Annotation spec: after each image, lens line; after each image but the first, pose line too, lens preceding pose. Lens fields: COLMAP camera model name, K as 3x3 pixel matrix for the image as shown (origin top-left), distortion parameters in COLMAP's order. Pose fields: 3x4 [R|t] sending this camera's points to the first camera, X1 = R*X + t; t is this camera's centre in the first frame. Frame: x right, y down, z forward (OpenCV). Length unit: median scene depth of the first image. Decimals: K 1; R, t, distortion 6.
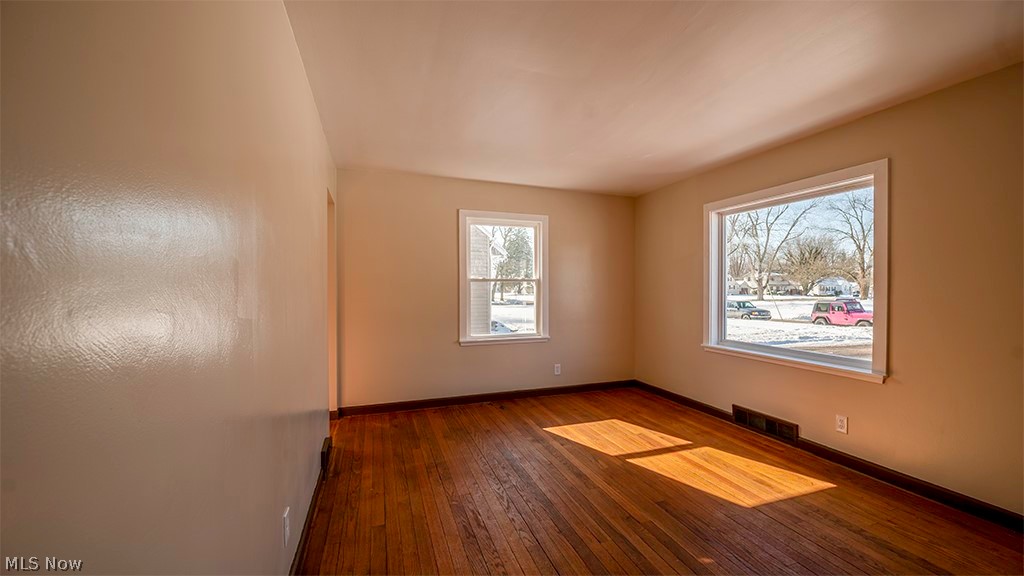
lens RADIAL K [[419.1, 0, 523.3], [0, 419.1, 291.0], [0, 0, 1]] dist [0.000202, 0.000310]
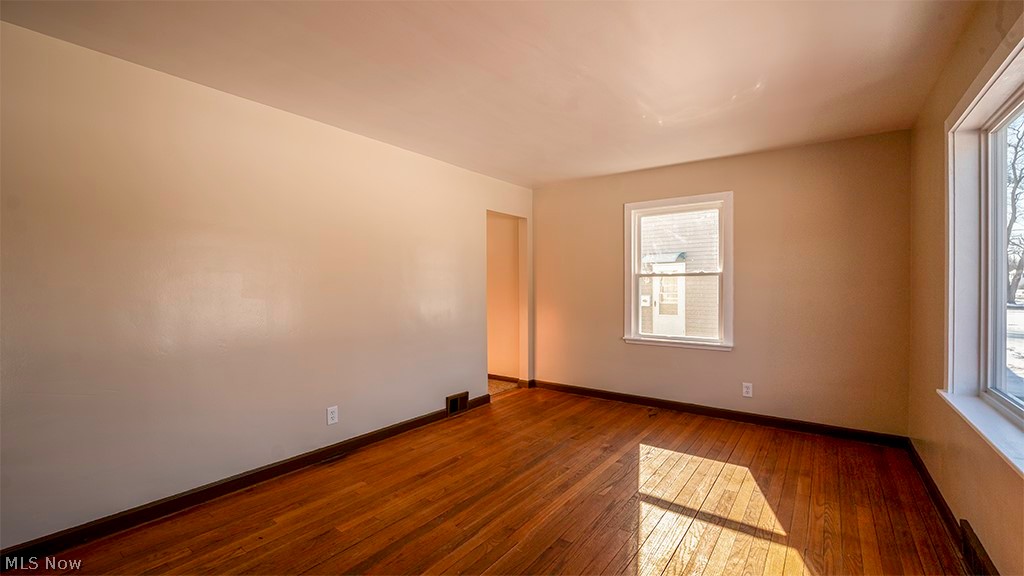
lens RADIAL K [[419.1, 0, 525.7], [0, 419.1, 288.8], [0, 0, 1]] dist [0.000202, 0.000310]
pose [[0.550564, 0.006168, -0.834770, 0.586874], [-0.001616, 0.999979, 0.006323, -0.000907], [0.834791, -0.002132, 0.550562, 0.288772]]
